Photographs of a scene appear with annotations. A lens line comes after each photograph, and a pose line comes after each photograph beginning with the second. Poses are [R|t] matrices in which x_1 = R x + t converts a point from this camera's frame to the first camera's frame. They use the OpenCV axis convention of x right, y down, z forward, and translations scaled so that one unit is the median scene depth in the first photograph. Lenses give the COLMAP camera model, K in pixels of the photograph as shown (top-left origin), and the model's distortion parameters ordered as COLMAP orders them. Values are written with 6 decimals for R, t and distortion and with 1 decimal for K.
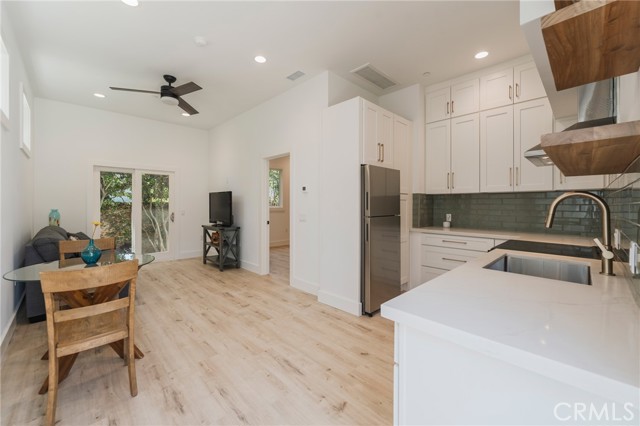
lens RADIAL K [[258.8, 0, 321.8], [0, 258.8, 203.5], [0, 0, 1]] dist [0.000293, 0.000014]
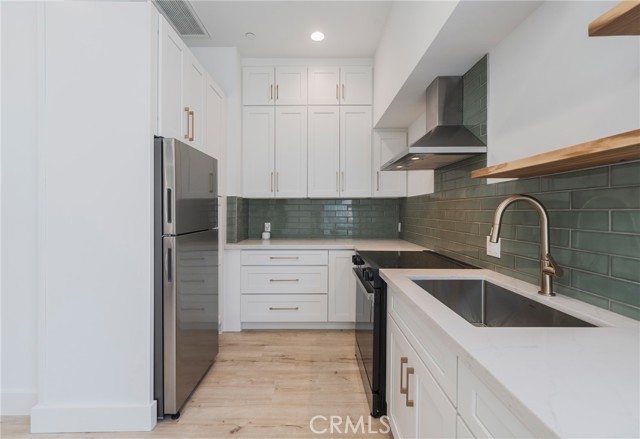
lens RADIAL K [[260.6, 0, 321.4], [0, 260.6, 210.2], [0, 0, 1]] dist [-0.000569, -0.000090]
pose [[0.680685, -0.000943, 0.732576, -0.003936], [0.001135, 0.999999, 0.000233, 0.000106], [-0.732576, 0.000673, 0.680685, 0.368921]]
